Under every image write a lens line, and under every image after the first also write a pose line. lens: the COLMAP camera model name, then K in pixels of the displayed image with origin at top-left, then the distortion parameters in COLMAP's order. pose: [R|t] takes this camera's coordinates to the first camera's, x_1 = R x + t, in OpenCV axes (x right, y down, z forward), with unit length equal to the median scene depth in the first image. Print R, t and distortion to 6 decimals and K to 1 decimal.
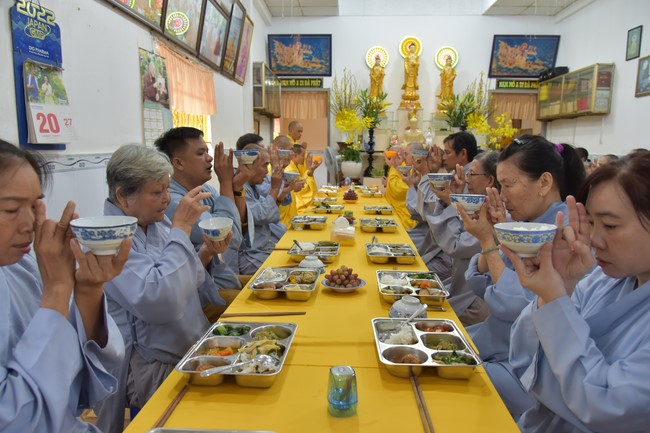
lens RADIAL K [[490.4, 0, 323.4], [0, 490.4, 220.6], [0, 0, 1]] dist [-0.029621, 0.003711]
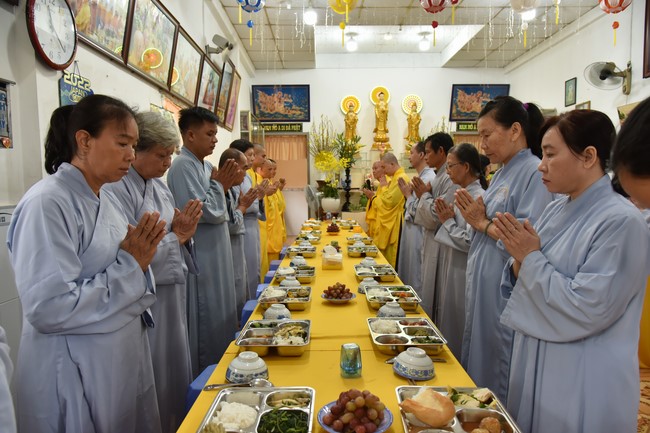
lens RADIAL K [[490.4, 0, 325.6], [0, 490.4, 214.2], [0, 0, 1]] dist [-0.029621, 0.003711]
pose [[0.997821, -0.021515, 0.062369, -0.025182], [0.026743, 0.996086, -0.084241, 0.009104], [-0.060313, 0.085725, 0.994492, -0.099882]]
